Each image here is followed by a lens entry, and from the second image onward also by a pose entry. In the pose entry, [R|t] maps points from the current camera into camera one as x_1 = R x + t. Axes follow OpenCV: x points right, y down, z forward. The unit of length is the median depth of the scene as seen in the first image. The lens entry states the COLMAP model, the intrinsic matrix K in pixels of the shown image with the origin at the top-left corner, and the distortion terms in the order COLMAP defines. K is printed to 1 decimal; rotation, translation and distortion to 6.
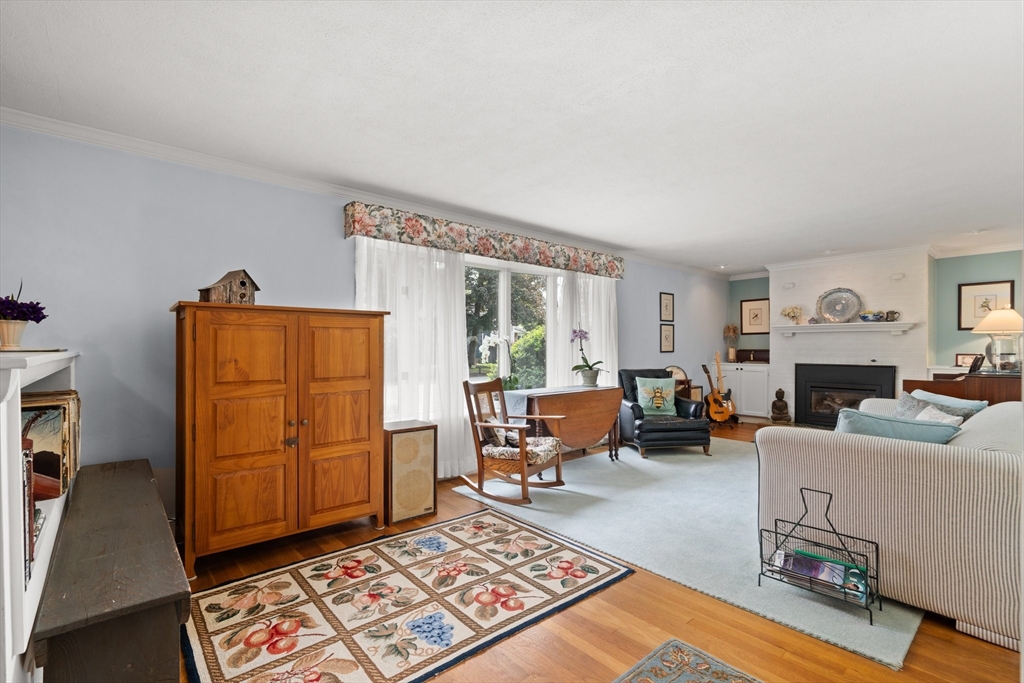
lens RADIAL K [[463.3, 0, 509.6], [0, 463.3, 348.2], [0, 0, 1]] dist [-0.004610, 0.001910]
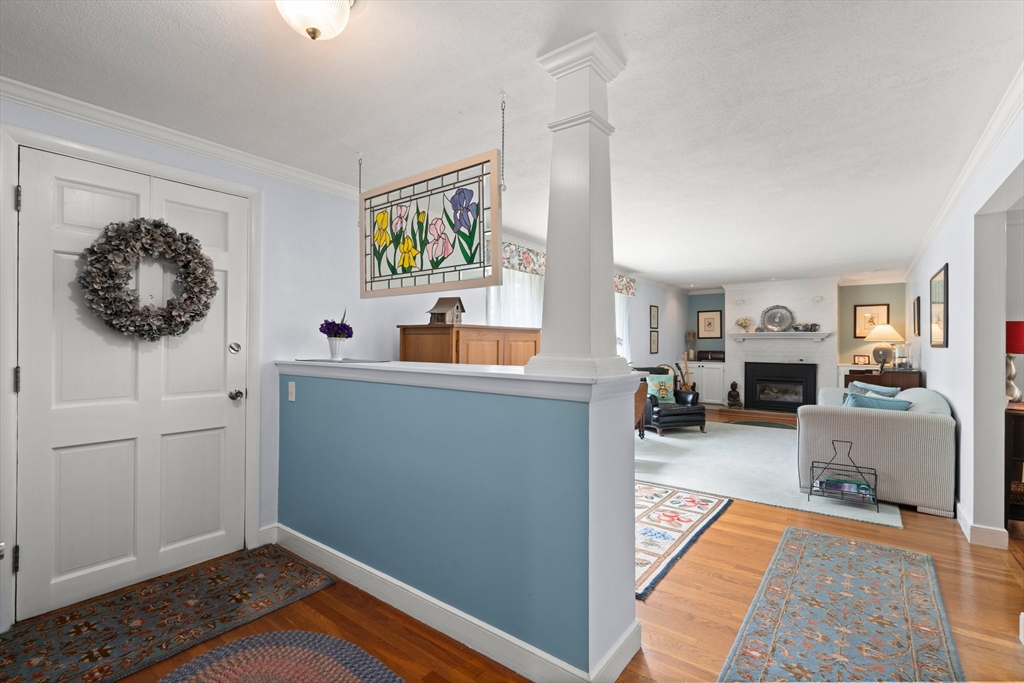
lens RADIAL K [[463.3, 0, 510.8], [0, 463.3, 338.7], [0, 0, 1]] dist [-0.004610, 0.001910]
pose [[0.979306, 0.006299, 0.202287, -0.604377], [-0.003870, 0.999916, -0.012400, -0.029243], [-0.202348, 0.011360, 0.979248, -0.292229]]
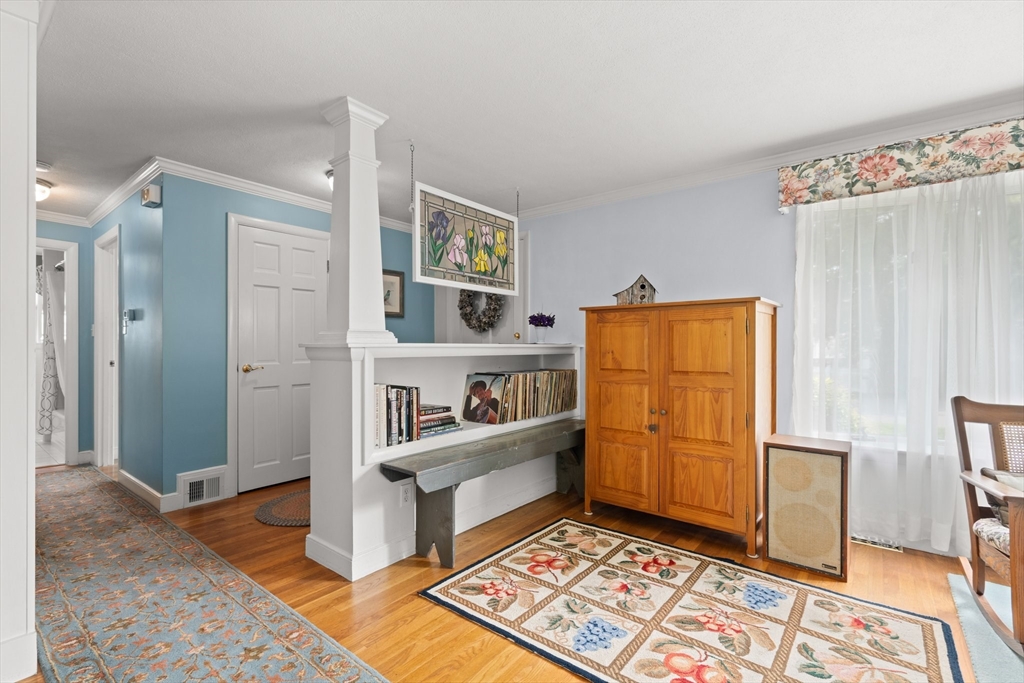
lens RADIAL K [[463.3, 0, 510.8], [0, 463.3, 350.2], [0, 0, 1]] dist [-0.004610, 0.001910]
pose [[0.182733, 0.005820, -0.983145, 0.444903], [-0.005852, 0.999971, 0.004832, 0.014206], [0.983145, 0.004870, 0.182762, 0.400166]]
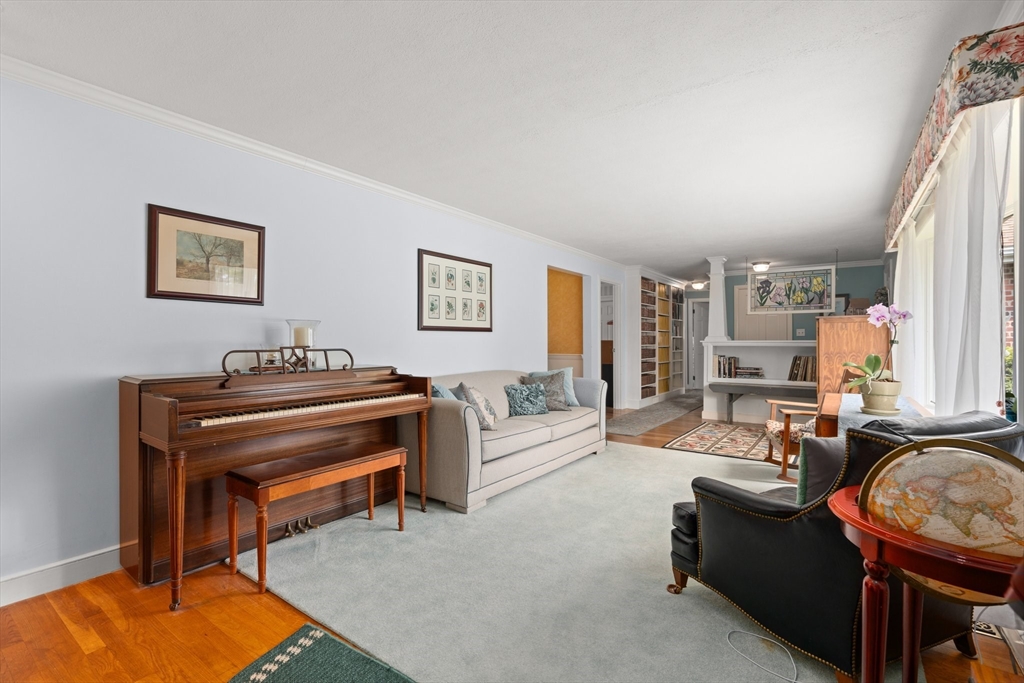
lens RADIAL K [[463.3, 0, 513.7], [0, 463.3, 343.4], [0, 0, 1]] dist [-0.004610, 0.001910]
pose [[-0.973662, 0.000248, -0.227997, 1.070104], [-0.000496, 0.999995, 0.003208, 0.012695], [0.227996, 0.003237, -0.973657, 2.206871]]
